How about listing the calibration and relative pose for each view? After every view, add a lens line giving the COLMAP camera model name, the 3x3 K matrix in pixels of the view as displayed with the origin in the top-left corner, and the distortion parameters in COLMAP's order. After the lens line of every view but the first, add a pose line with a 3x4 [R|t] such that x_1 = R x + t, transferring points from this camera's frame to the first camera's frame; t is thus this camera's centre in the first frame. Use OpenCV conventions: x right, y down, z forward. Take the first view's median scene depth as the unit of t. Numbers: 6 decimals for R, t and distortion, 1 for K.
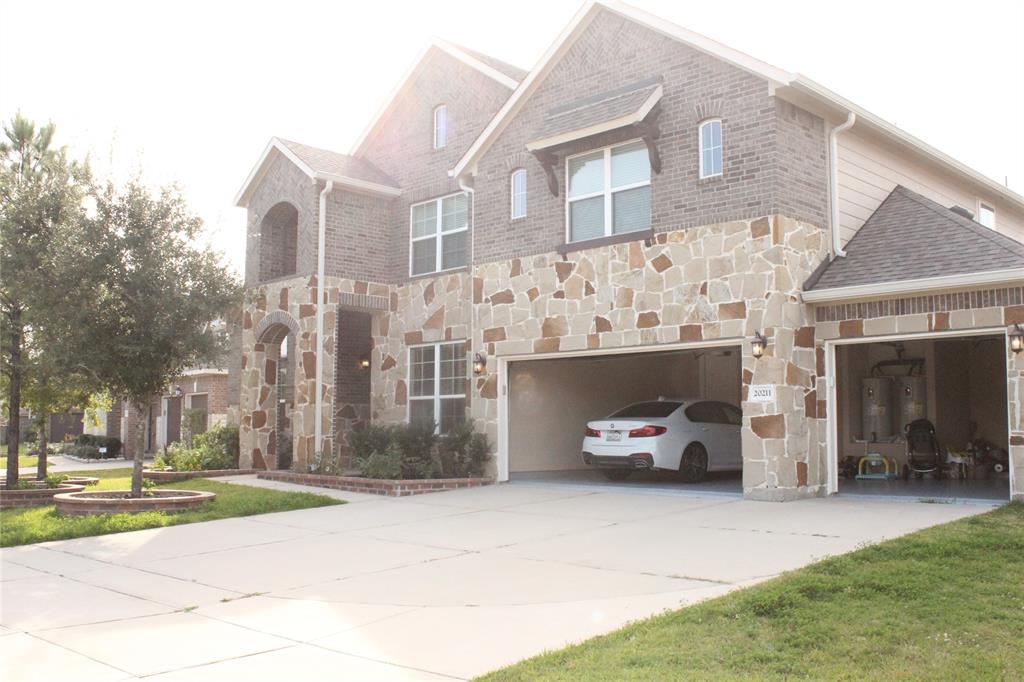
lens RADIAL K [[993.3, 0, 513.1], [0, 993.3, 349.7], [0, 0, 1]] dist [-0.125100, 0.000000]
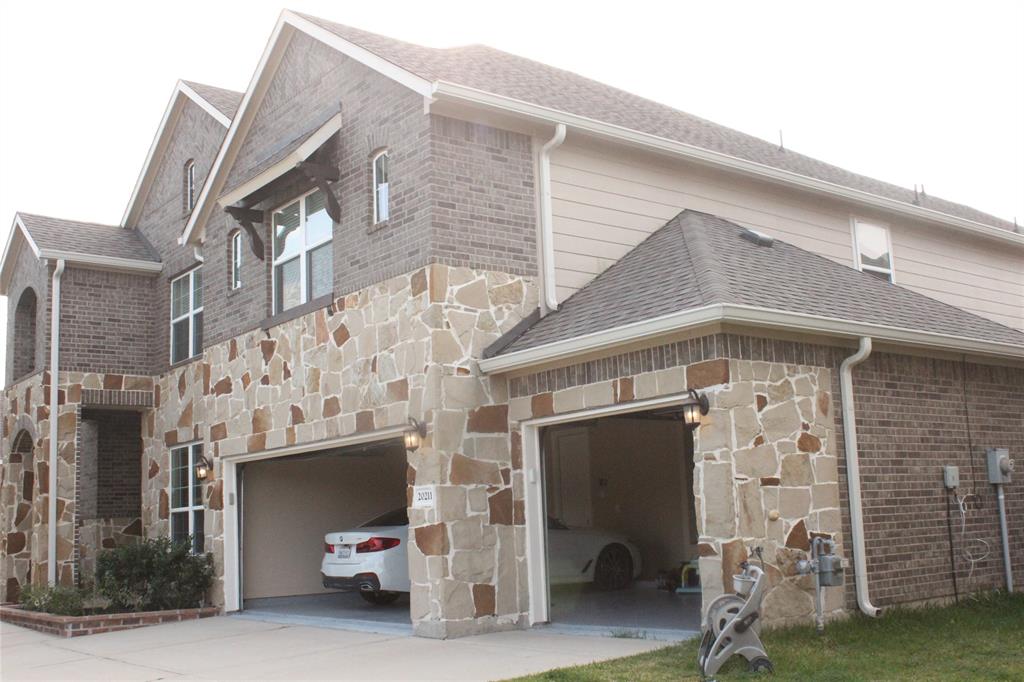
lens RADIAL K [[1138.2, 0, 512.2], [0, 1138.2, 345.6], [0, 0, 1]] dist [-0.092720, 0.000000]
pose [[0.992466, -0.066167, -0.103118, 0.358394], [0.058591, 0.995472, -0.074851, -0.002166], [0.107604, 0.068246, 0.991849, 0.100974]]
